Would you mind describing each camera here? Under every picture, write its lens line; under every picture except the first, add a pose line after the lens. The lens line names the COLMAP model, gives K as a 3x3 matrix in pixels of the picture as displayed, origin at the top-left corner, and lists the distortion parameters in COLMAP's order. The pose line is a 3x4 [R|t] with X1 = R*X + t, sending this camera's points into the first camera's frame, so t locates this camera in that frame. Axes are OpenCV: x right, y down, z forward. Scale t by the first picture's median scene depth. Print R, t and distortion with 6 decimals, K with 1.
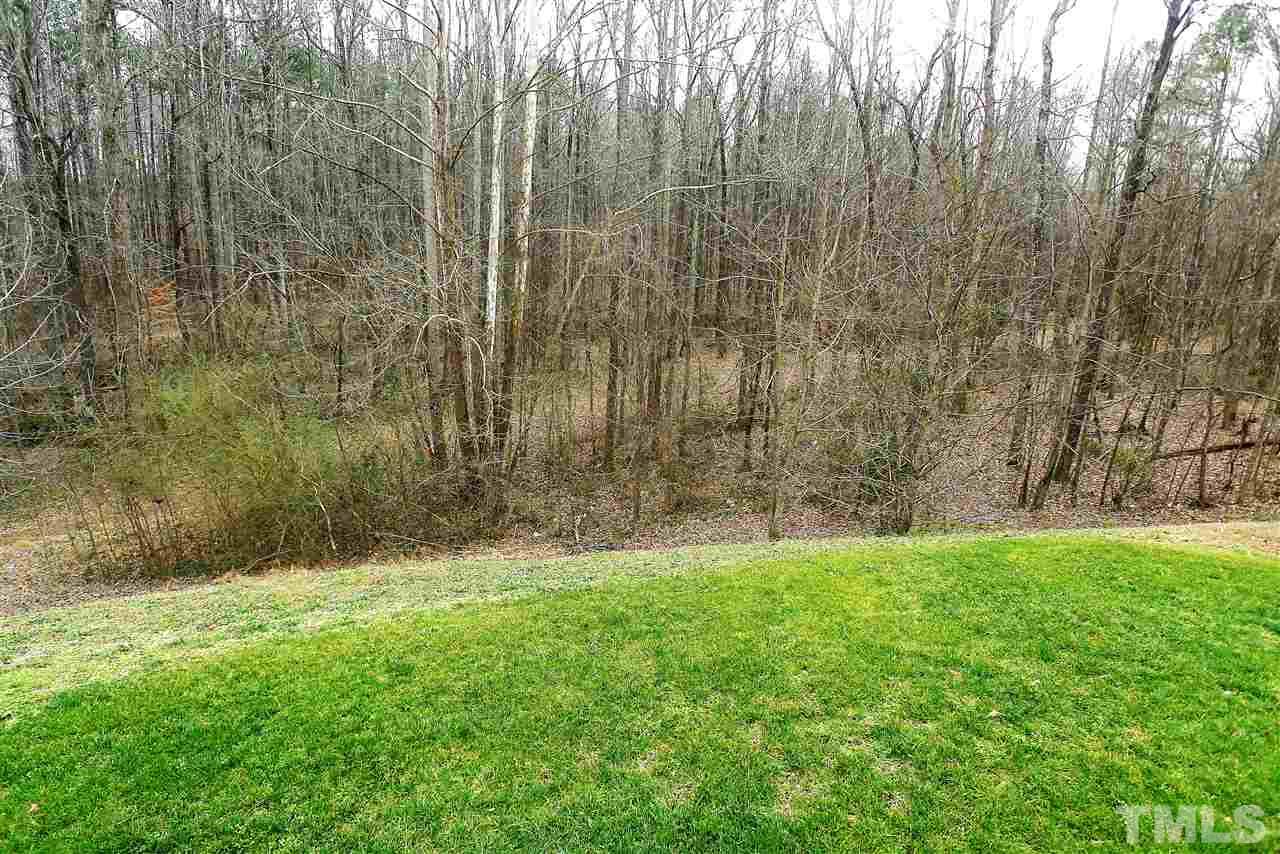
lens RADIAL K [[682.2, 0, 635.2], [0, 682.2, 427.6], [0, 0, 1]] dist [-0.108288, 0.030241]
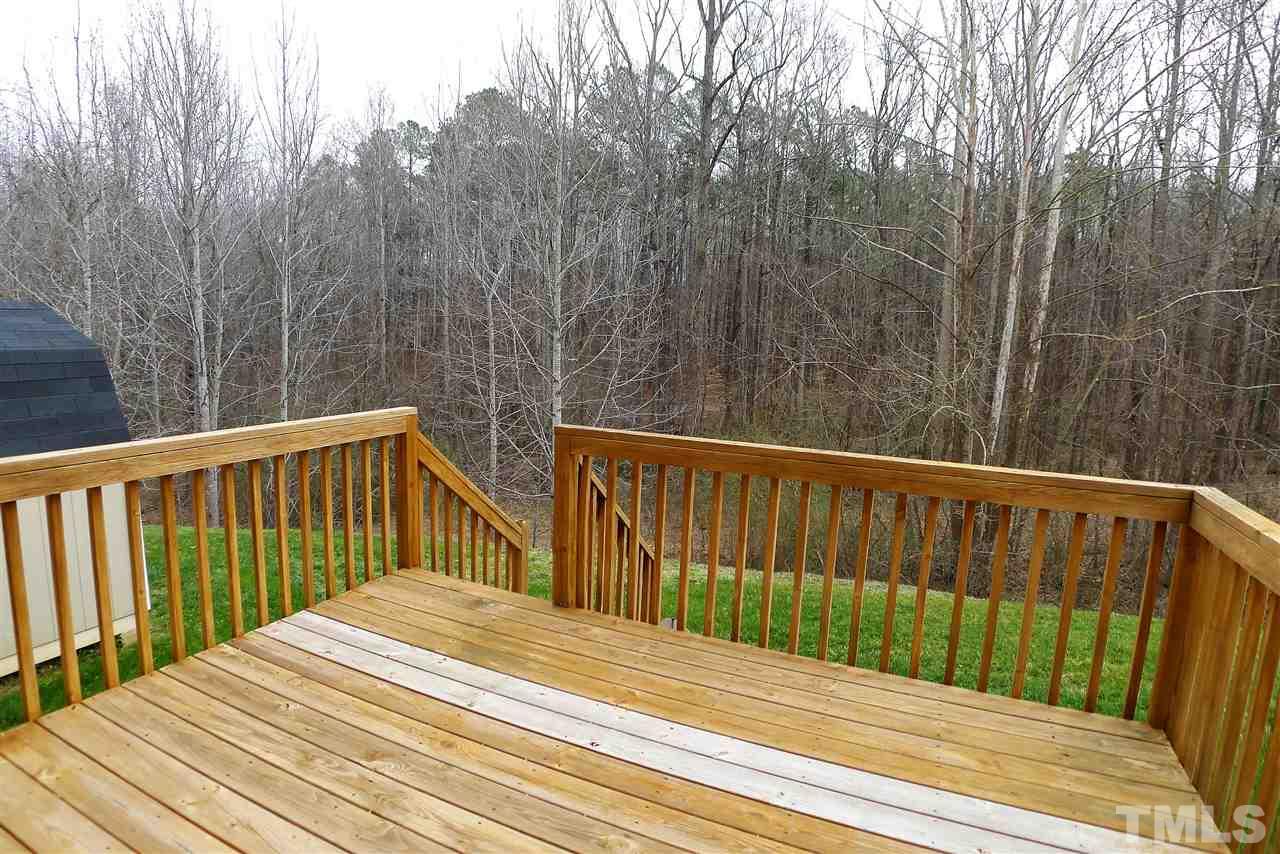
lens RADIAL K [[682.2, 0, 635.2], [0, 682.2, 427.6], [0, 0, 1]] dist [-0.108288, 0.030241]
pose [[0.758556, 0.079571, -0.646731, 0.031115], [-0.166789, 0.983162, -0.074664, 0.030594], [0.629900, 0.164504, 0.759055, -0.141768]]
